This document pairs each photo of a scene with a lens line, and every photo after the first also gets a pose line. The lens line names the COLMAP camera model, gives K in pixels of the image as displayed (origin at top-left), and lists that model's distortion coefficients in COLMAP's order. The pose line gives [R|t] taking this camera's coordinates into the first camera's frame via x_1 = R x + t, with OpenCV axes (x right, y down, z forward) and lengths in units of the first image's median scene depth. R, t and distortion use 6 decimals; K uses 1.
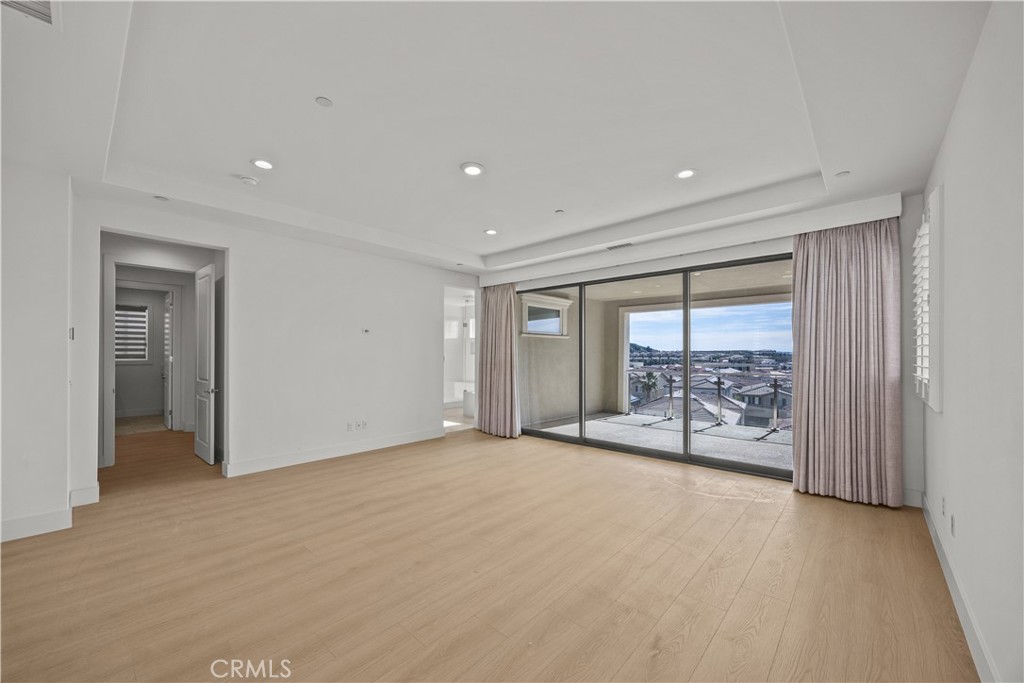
lens RADIAL K [[394.2, 0, 531.4], [0, 394.2, 351.3], [0, 0, 1]] dist [-0.009356, 0.000715]
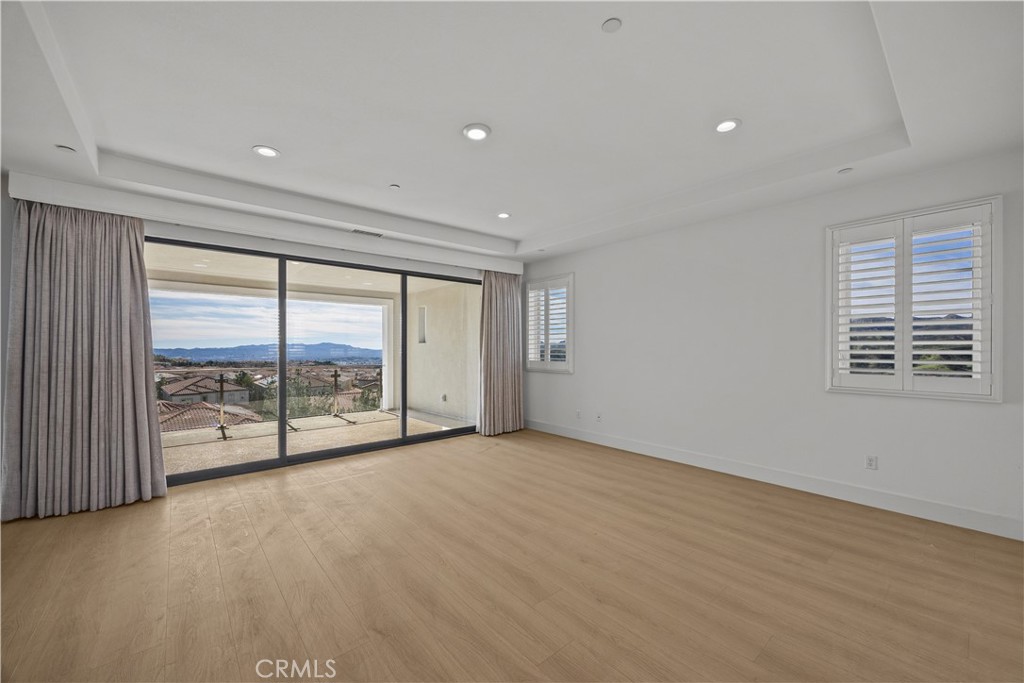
lens RADIAL K [[414.3, 0, 483.3], [0, 414.3, 346.7], [0, 0, 1]] dist [-0.012960, 0.001032]
pose [[0.156242, 0.003760, 0.987712, -0.548417], [-0.005648, 0.999980, -0.002913, 0.004374], [-0.987703, -0.005123, 0.156260, 0.444659]]
